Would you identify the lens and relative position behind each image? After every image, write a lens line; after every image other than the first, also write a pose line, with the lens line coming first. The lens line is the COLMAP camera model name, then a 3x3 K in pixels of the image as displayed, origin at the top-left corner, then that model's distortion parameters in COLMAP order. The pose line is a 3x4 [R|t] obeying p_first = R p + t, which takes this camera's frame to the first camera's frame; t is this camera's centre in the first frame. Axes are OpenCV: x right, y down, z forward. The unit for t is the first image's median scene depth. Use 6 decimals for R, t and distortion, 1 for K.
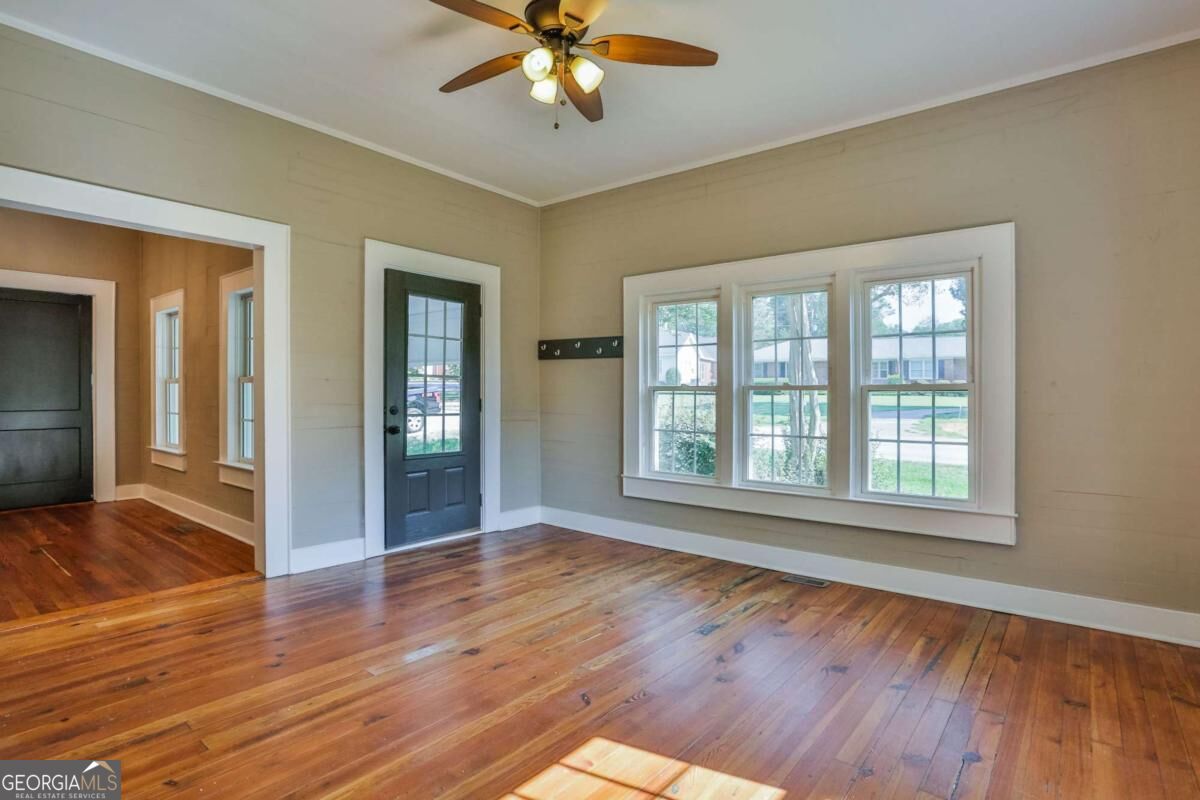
lens RADIAL K [[609.8, 0, 597.3], [0, 609.8, 394.7], [0, 0, 1]] dist [-0.031214, 0.000708]
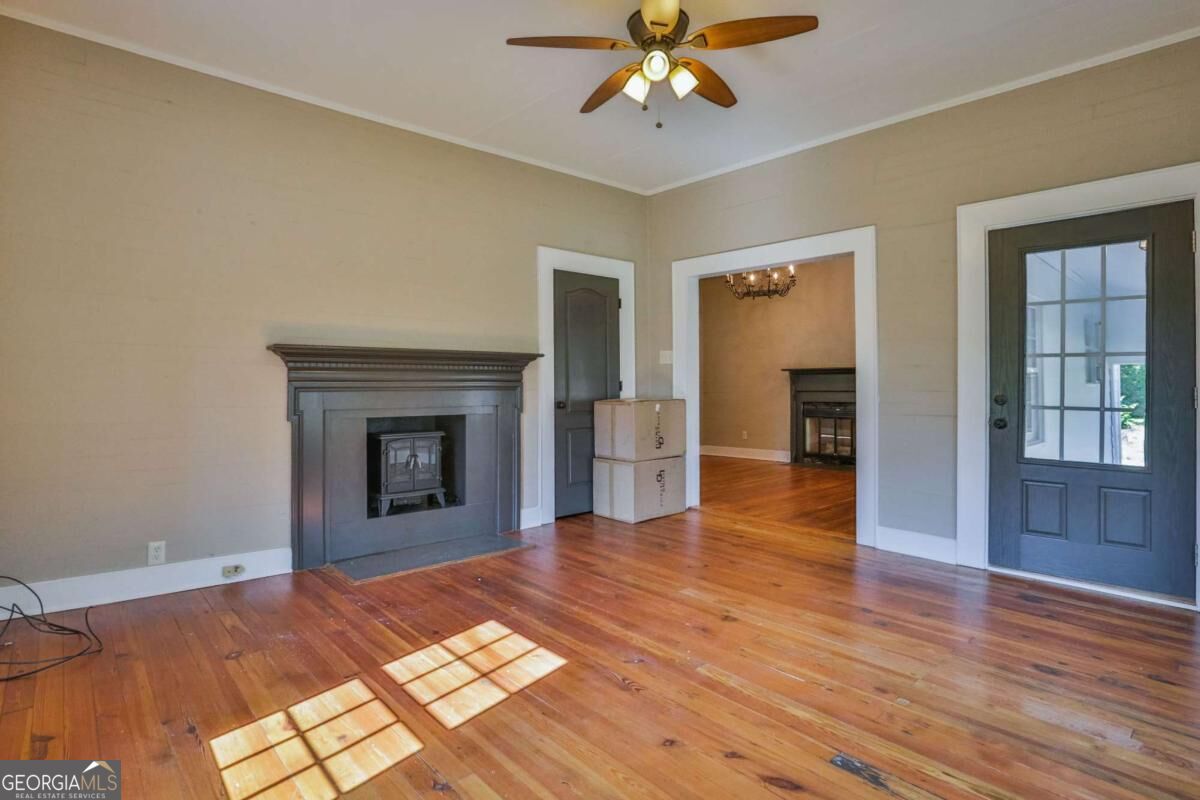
lens RADIAL K [[609.8, 0, 597.3], [0, 609.8, 394.7], [0, 0, 1]] dist [-0.031214, 0.000708]
pose [[-0.153106, 0.009772, -0.988161, 0.655686], [-0.002317, 0.999945, 0.010248, 0.012616], [0.988207, 0.003858, -0.153075, 0.687570]]
